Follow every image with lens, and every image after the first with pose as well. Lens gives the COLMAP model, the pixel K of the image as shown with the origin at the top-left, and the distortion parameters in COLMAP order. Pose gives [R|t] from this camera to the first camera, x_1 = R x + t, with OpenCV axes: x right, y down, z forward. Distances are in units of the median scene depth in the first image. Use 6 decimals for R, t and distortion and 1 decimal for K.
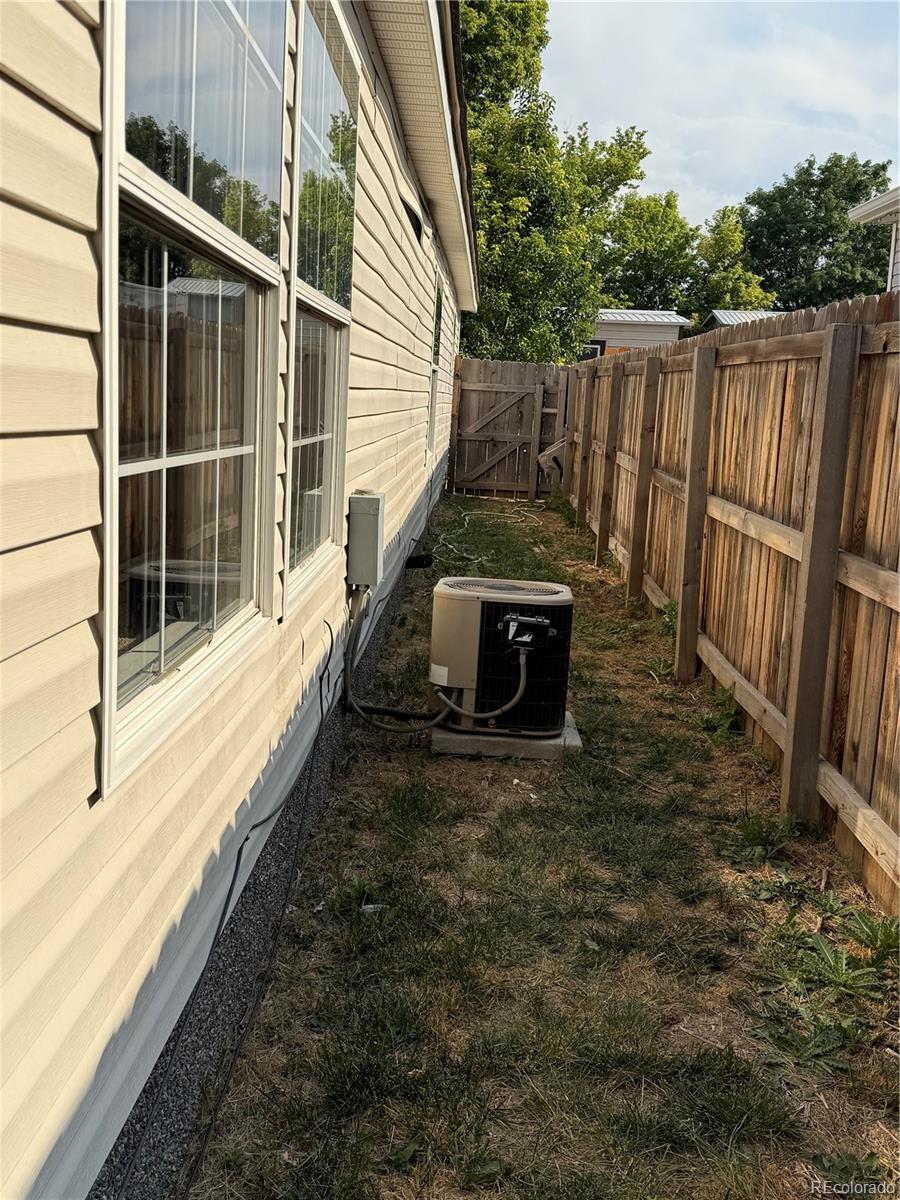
lens RADIAL K [[1197.2, 0, 450.0], [0, 1197.2, 600.4], [0, 0, 1]] dist [0.219028, -0.548748]
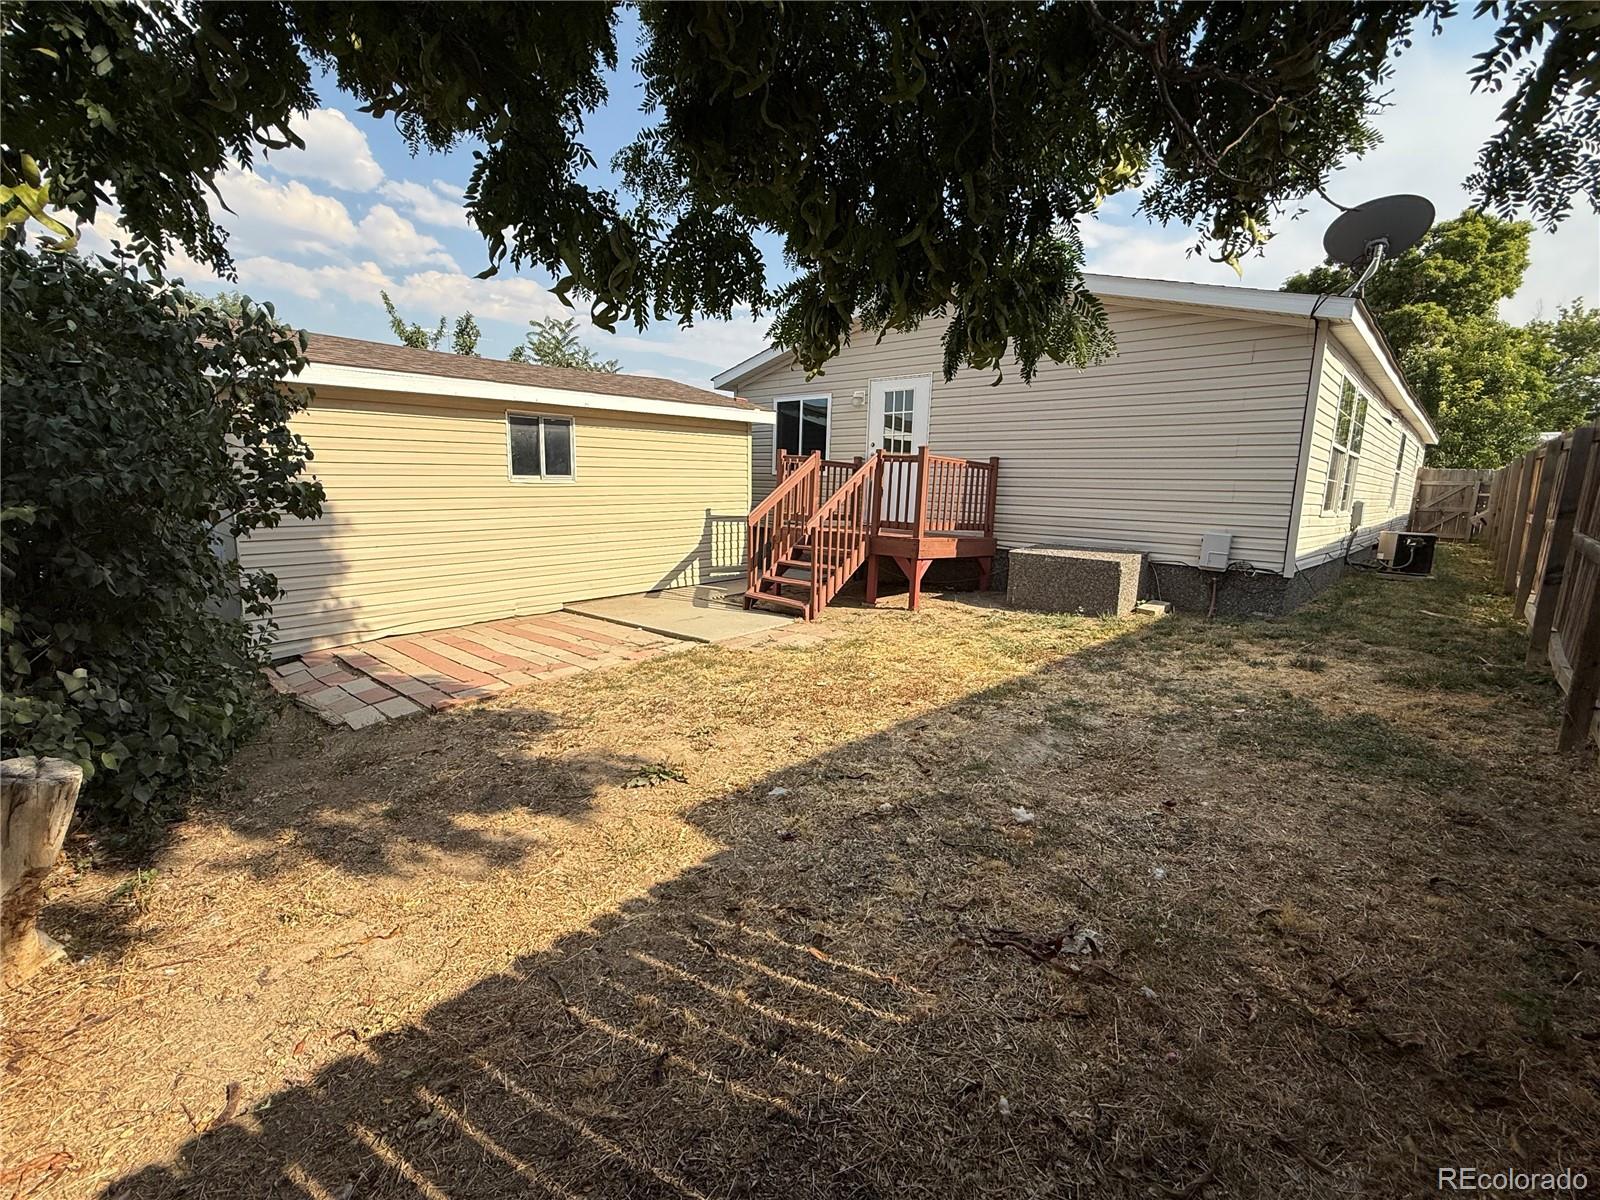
lens RADIAL K [[710.5, 0, 800.0], [0, 710.5, 600.0], [0, 0, 1]] dist [0.000684, -0.000140]
pose [[0.748517, 0.075898, -0.658757, 0.025988], [-0.100668, 0.994920, 0.000245, 0.094502], [0.655430, 0.066132, 0.752355, -0.430094]]
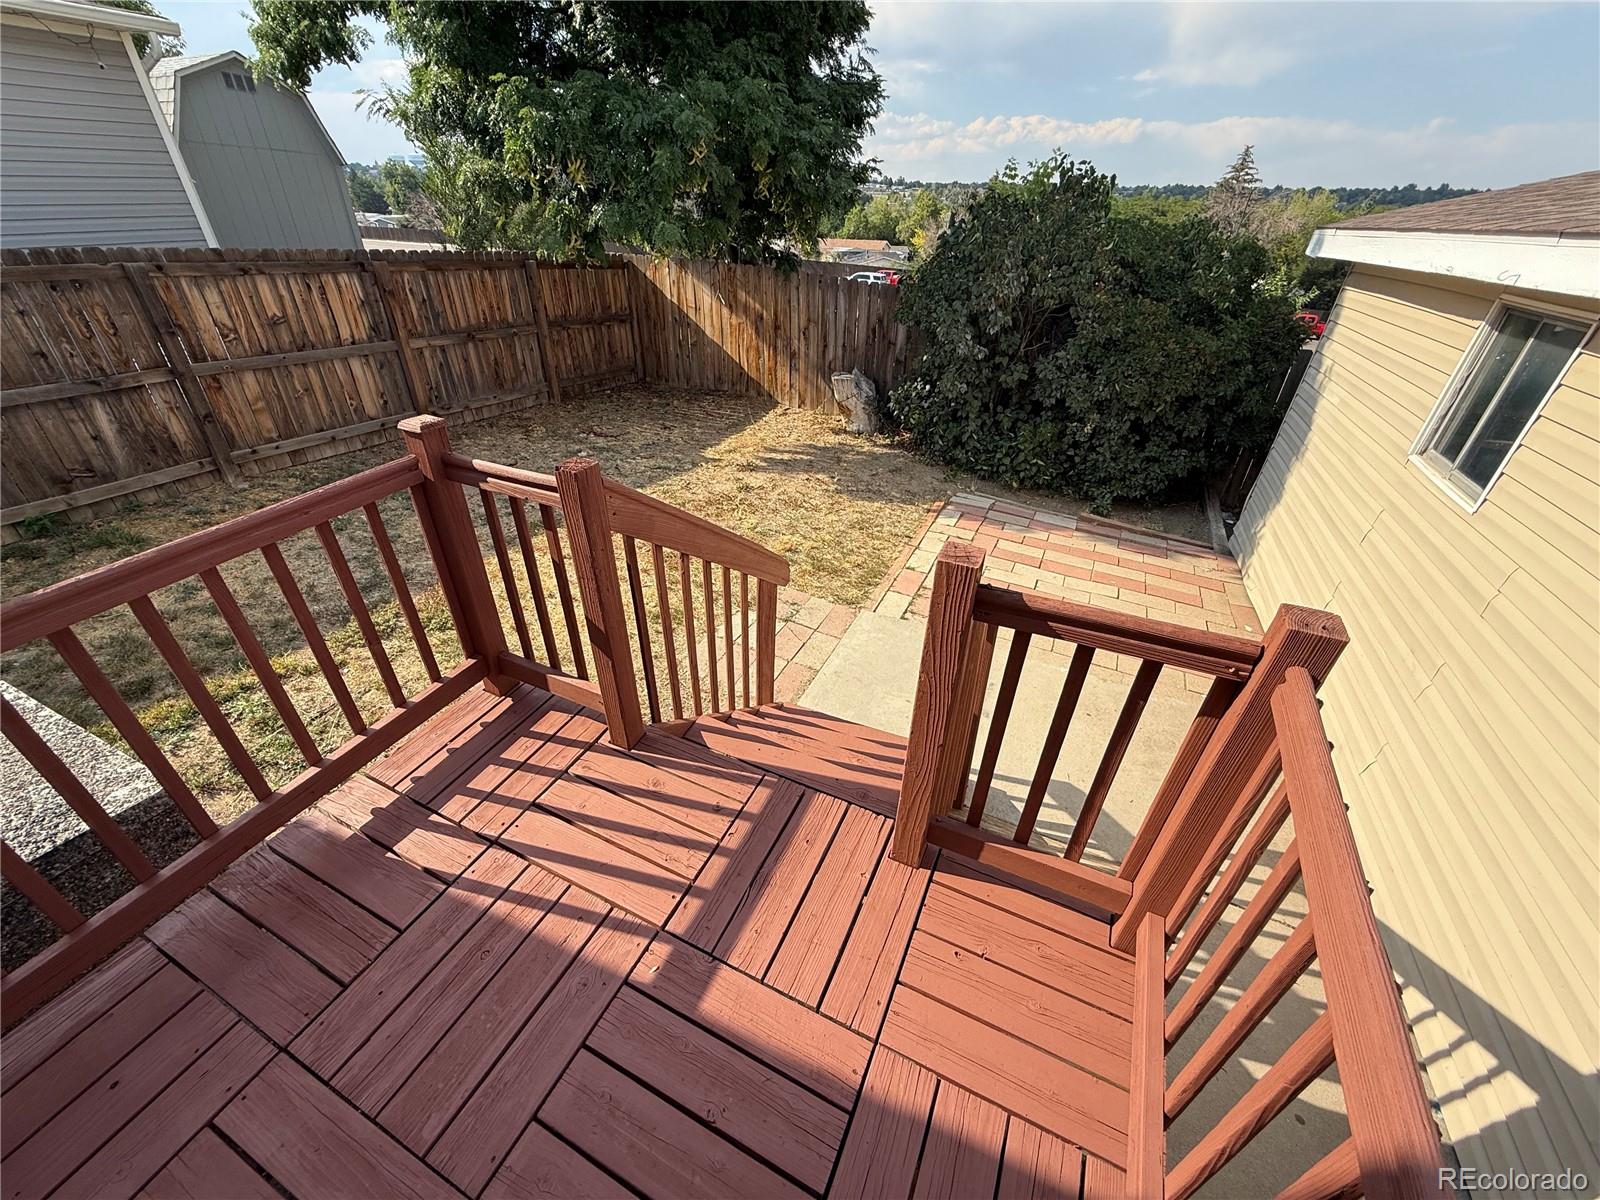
lens RADIAL K [[636.5, 0, 793.2], [0, 636.5, 600.7], [0, 0, 1]] dist [0.000766, 0.000052]
pose [[-0.909542, -0.279561, 0.307537, -0.288588], [0.001157, 0.738255, 0.674521, -0.046938], [-0.415610, 0.613861, -0.671150, -0.020585]]
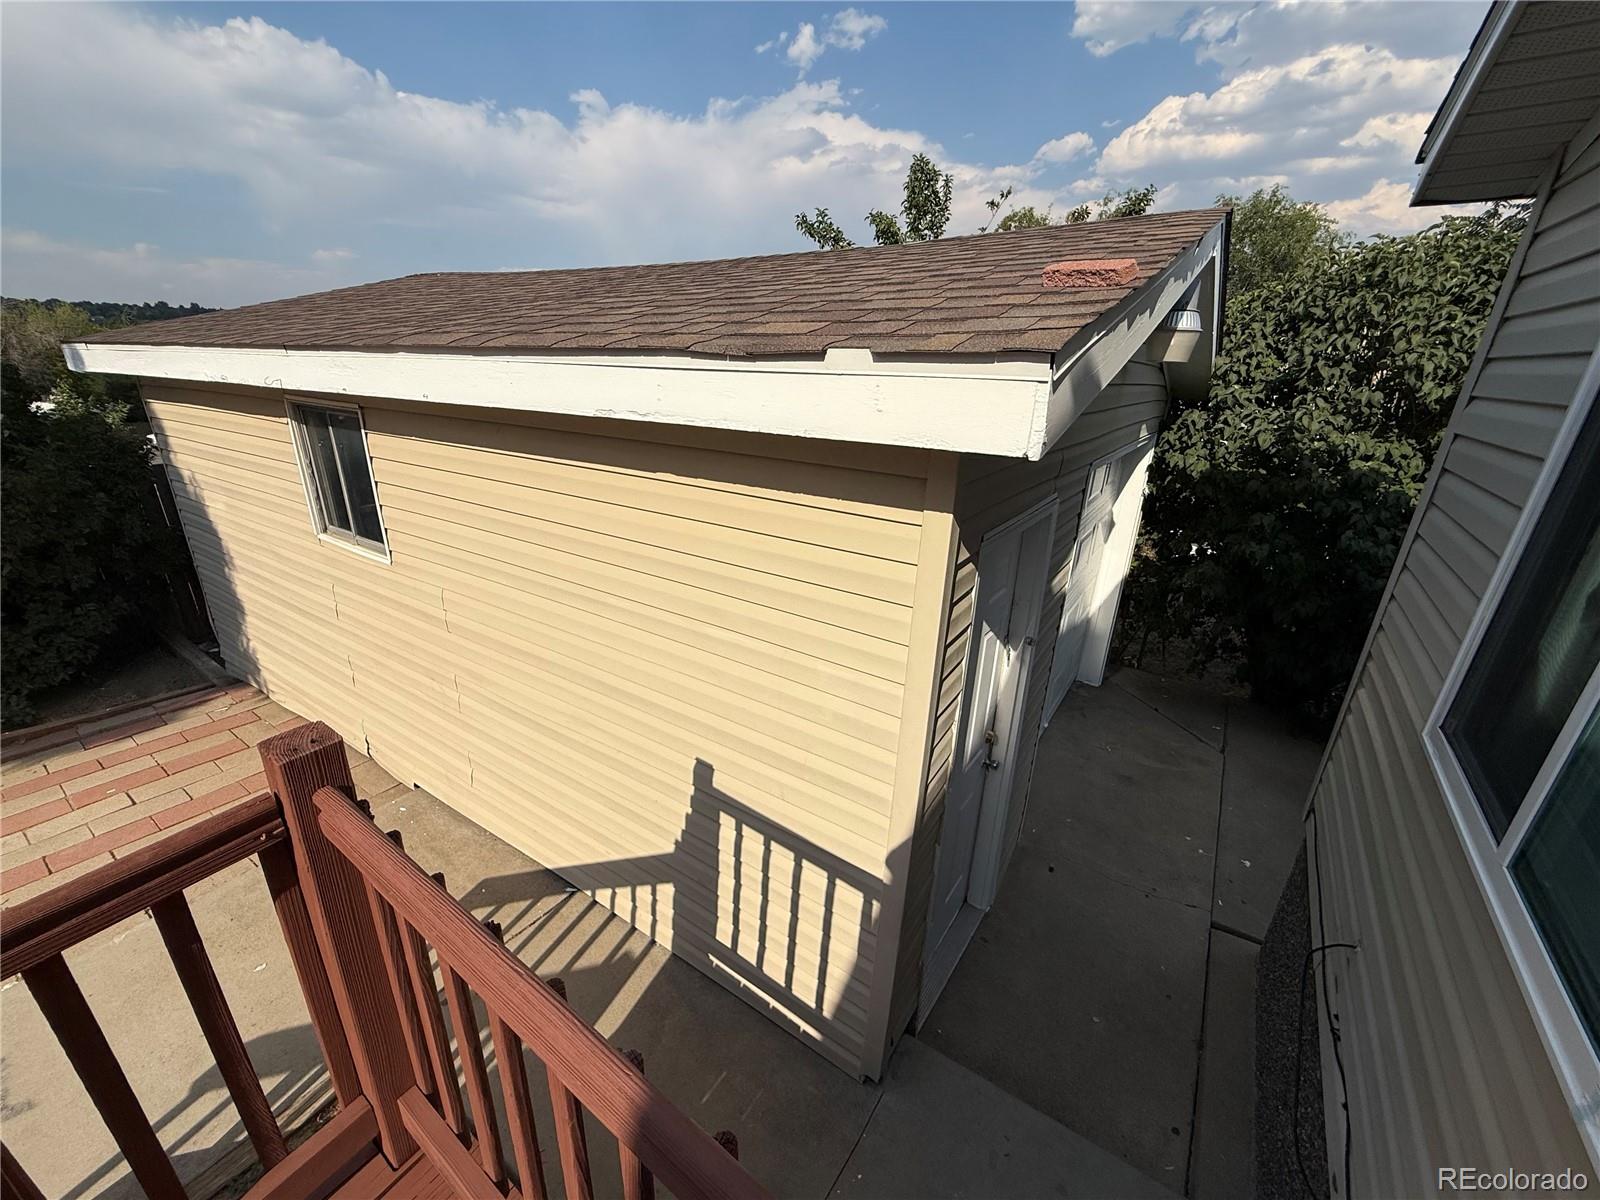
lens RADIAL K [[636.5, 0, 793.2], [0, 636.5, 600.7], [0, 0, 1]] dist [0.000766, 0.000052]
pose [[-0.543970, 0.242789, -0.803212, -0.297089], [-0.201133, 0.891592, 0.405720, -0.047115], [0.814642, 0.382252, -0.436167, -0.025504]]
